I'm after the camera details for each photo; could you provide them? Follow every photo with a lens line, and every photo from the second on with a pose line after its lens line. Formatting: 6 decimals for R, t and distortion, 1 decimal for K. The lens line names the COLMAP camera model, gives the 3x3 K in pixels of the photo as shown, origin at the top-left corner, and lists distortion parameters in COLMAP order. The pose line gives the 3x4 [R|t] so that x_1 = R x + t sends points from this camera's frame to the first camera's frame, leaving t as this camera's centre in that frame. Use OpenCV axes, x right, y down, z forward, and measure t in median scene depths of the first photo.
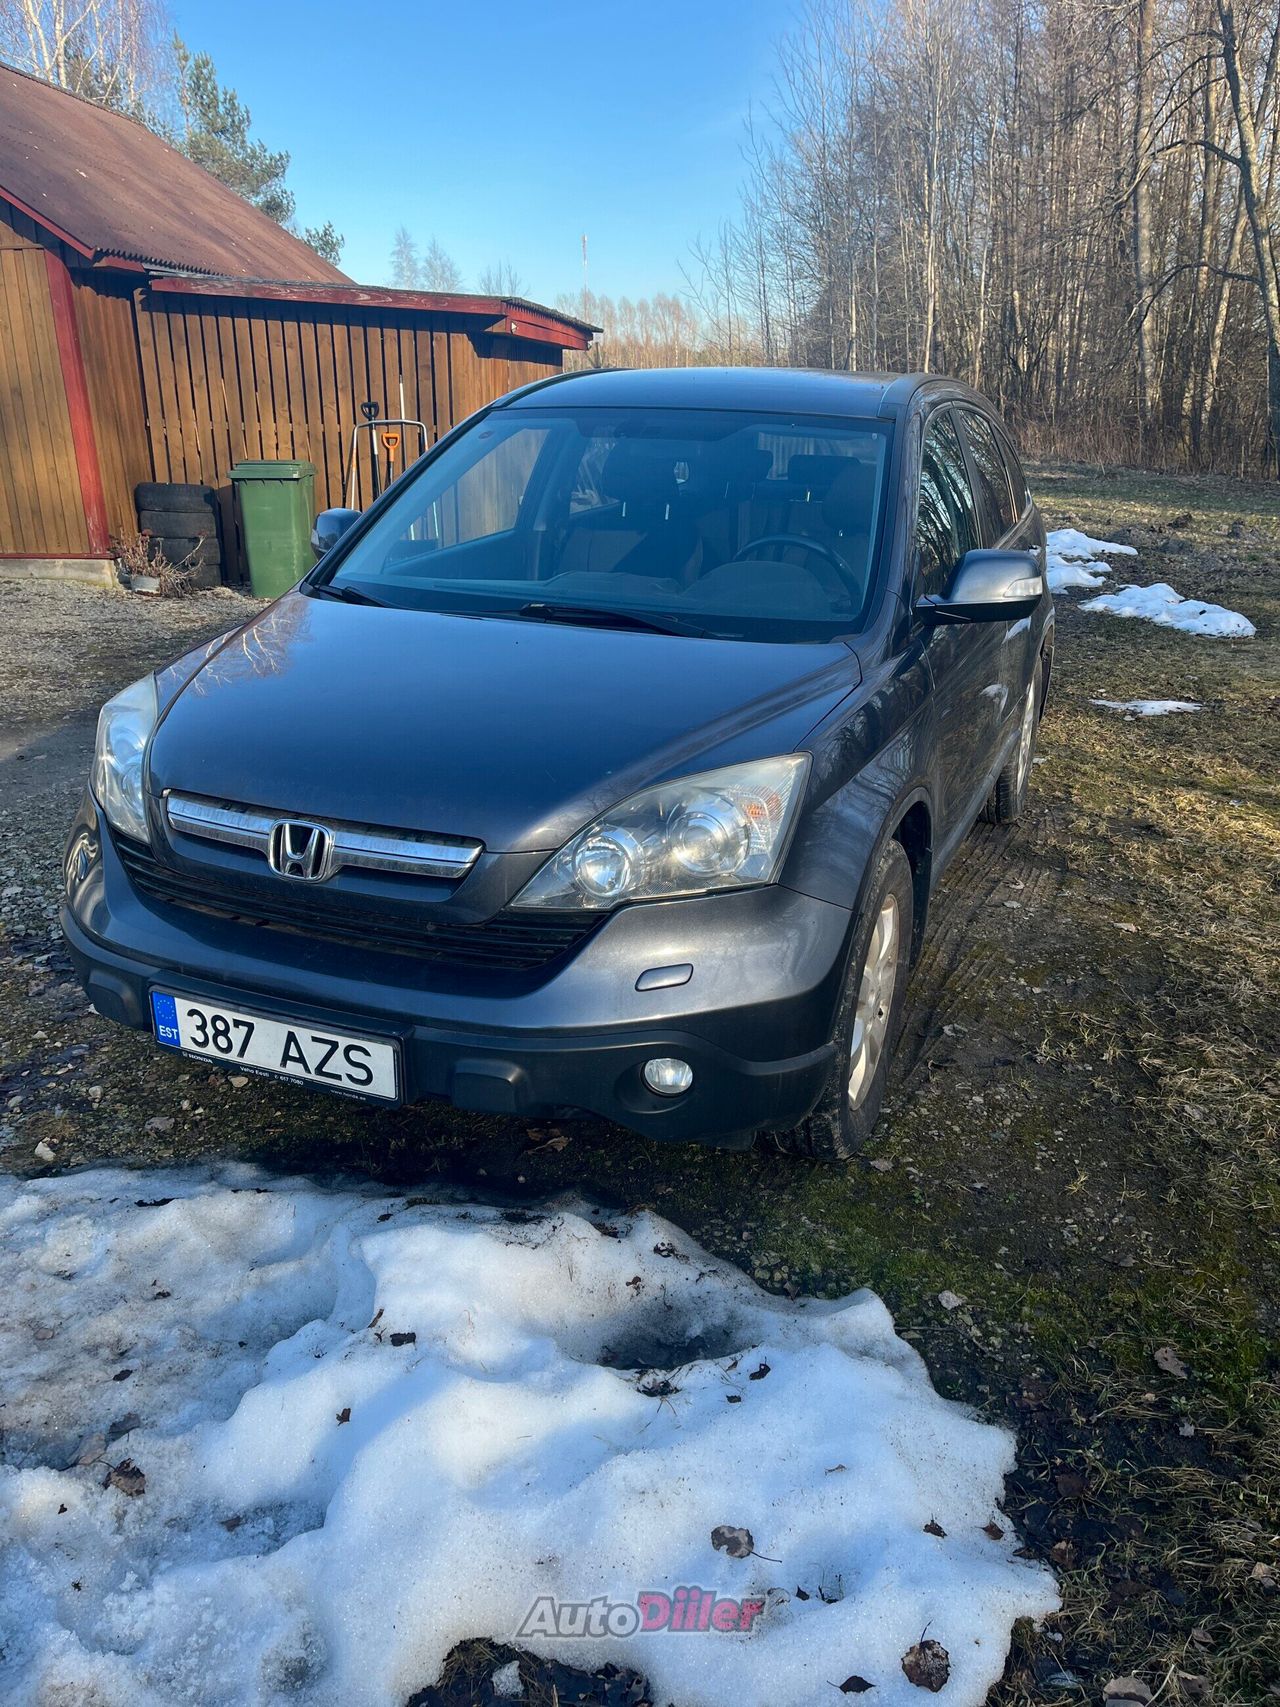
lens RADIAL K [[1293.0, 0, 631.0], [0, 1293.0, 865.8], [0, 0, 1]] dist [0.063722, -0.096868]
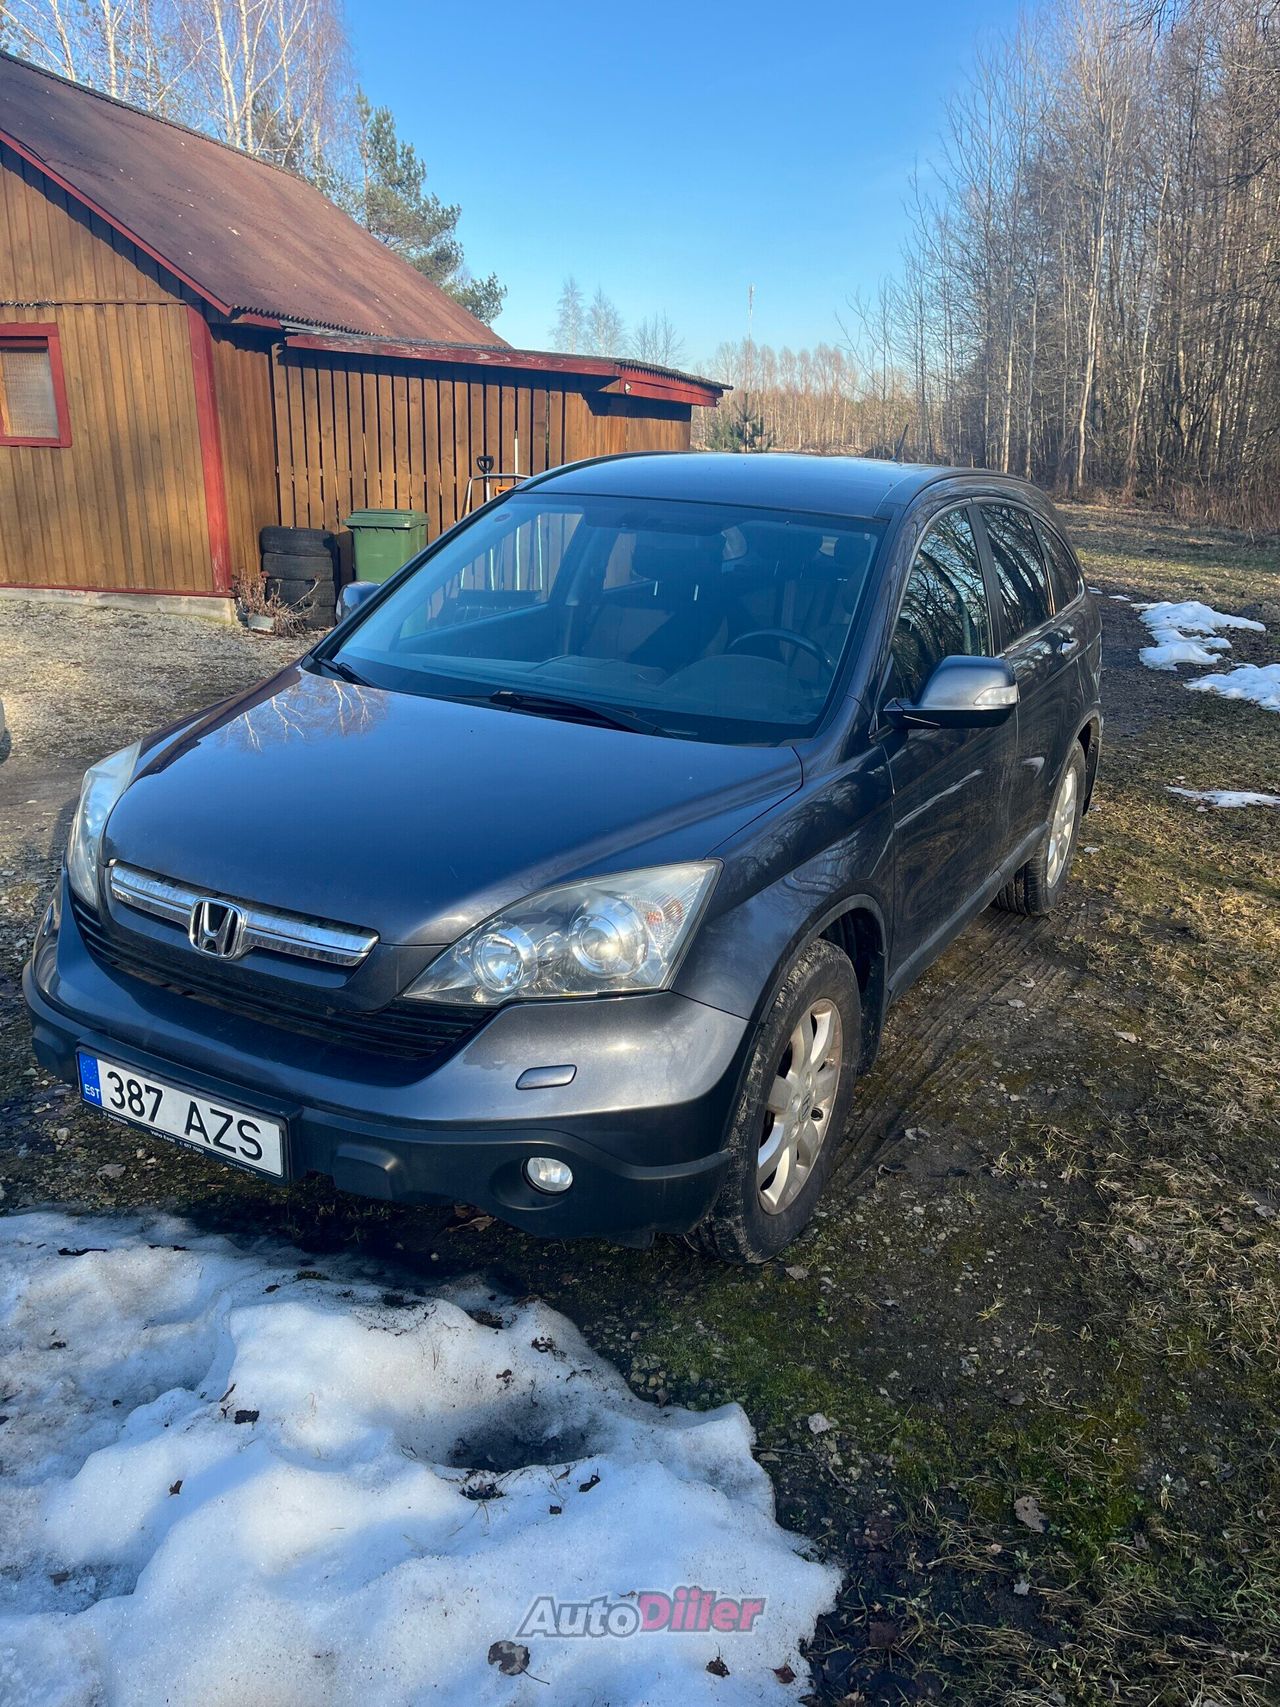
lens RADIAL K [[1293.0, 0, 645.4], [0, 1293.0, 863.8], [0, 0, 1]] dist [0.063722, -0.096868]
pose [[0.993765, 0.058942, -0.094641, 0.157340], [-0.061866, 0.997684, -0.028267, -0.047265], [0.092756, 0.033946, 0.995110, -0.010370]]
